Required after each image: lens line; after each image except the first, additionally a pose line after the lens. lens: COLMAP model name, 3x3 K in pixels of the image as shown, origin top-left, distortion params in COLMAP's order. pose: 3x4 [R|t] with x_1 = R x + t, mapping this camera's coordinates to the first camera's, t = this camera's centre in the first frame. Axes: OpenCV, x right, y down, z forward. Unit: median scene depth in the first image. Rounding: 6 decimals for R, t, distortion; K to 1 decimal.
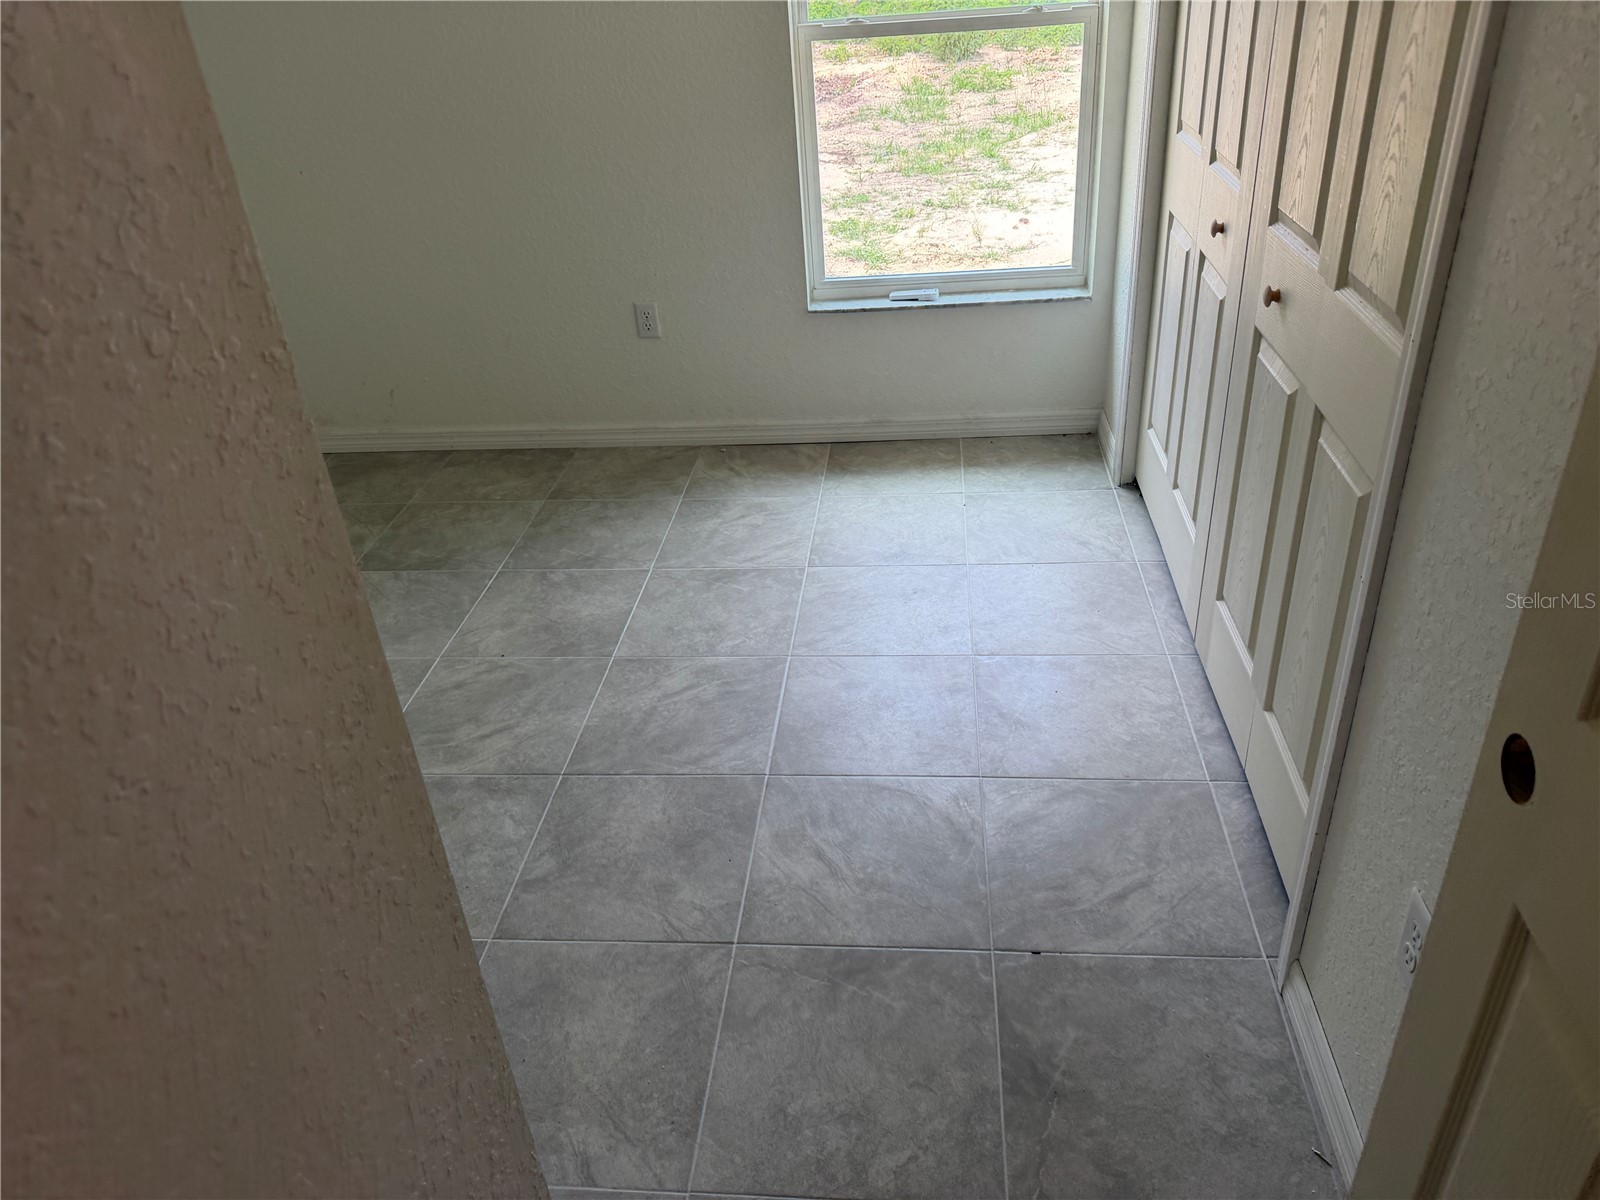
lens RADIAL K [[1098.3, 0, 801.3], [0, 1098.3, 587.4], [0, 0, 1]] dist [0.053453, -0.060171]
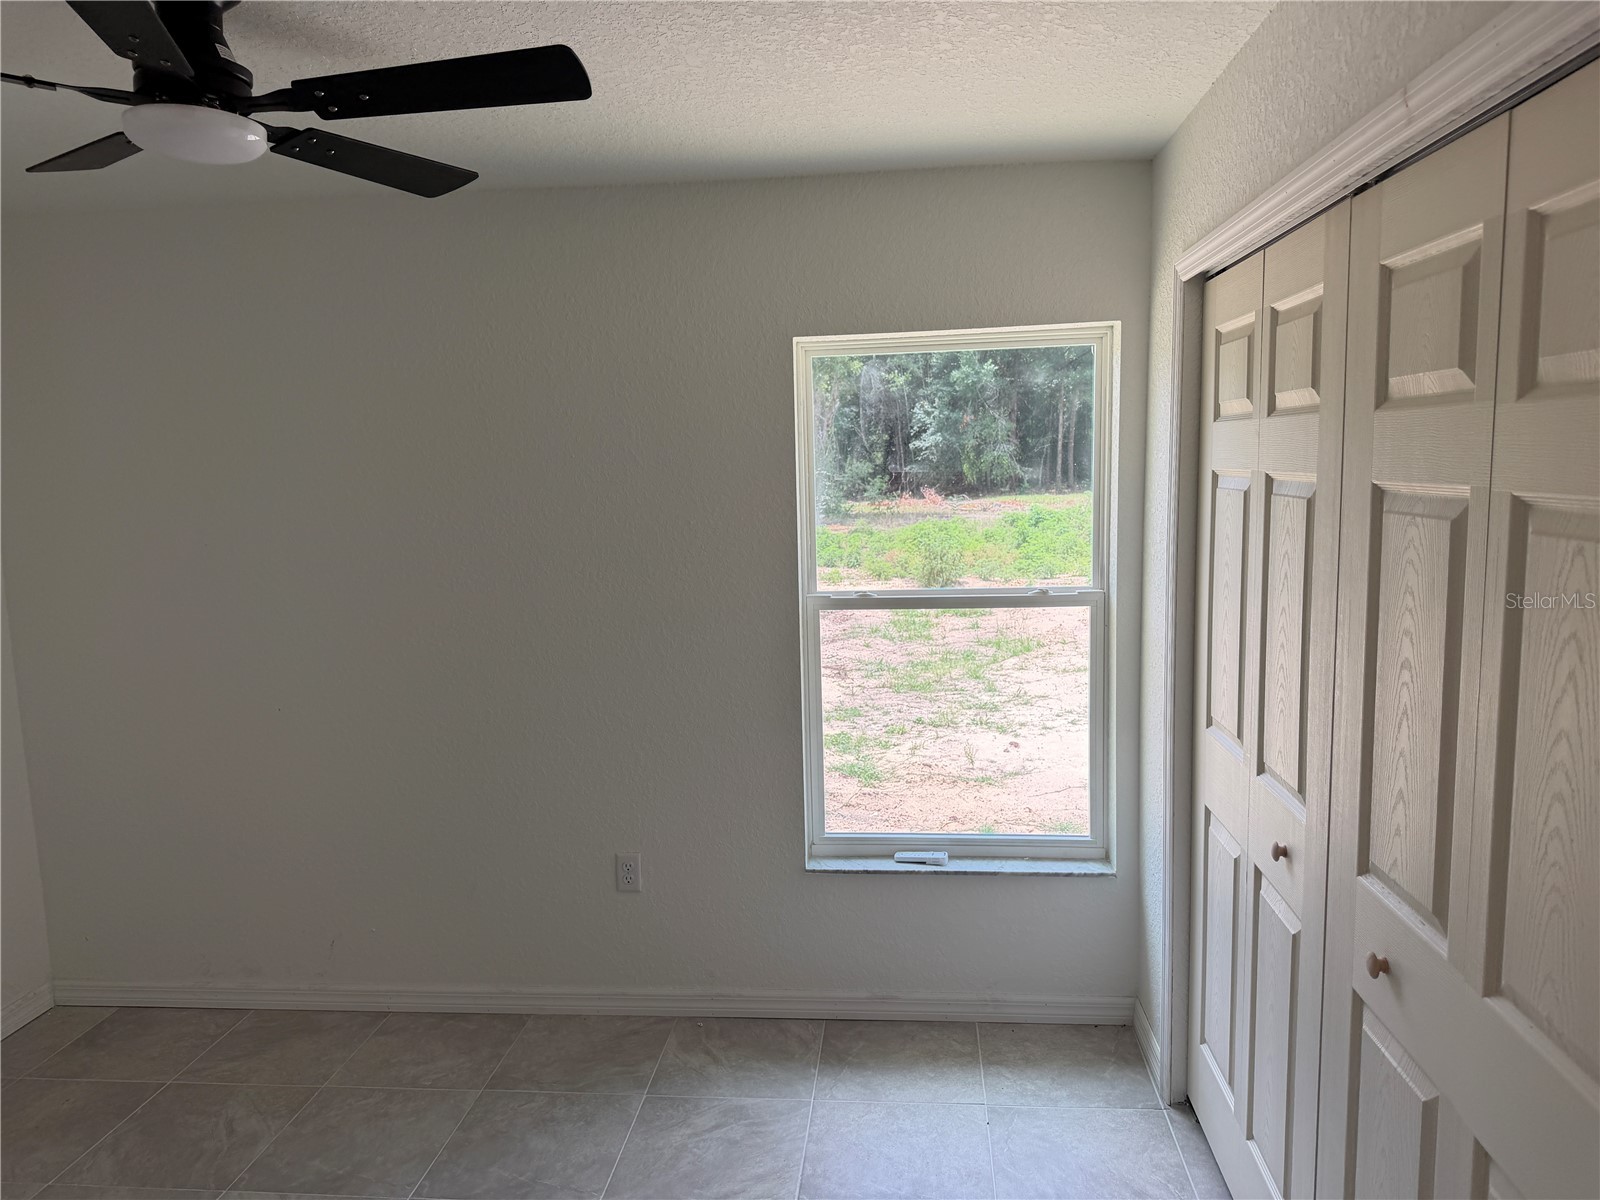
lens RADIAL K [[1098.3, 0, 799.4], [0, 1098.3, 586.3], [0, 0, 1]] dist [0.053453, -0.060171]
pose [[0.999100, 0.042344, 0.002652, -0.011124], [-0.037305, 0.906538, -0.420474, -0.079506], [-0.020208, 0.419996, 0.907301, 0.071254]]
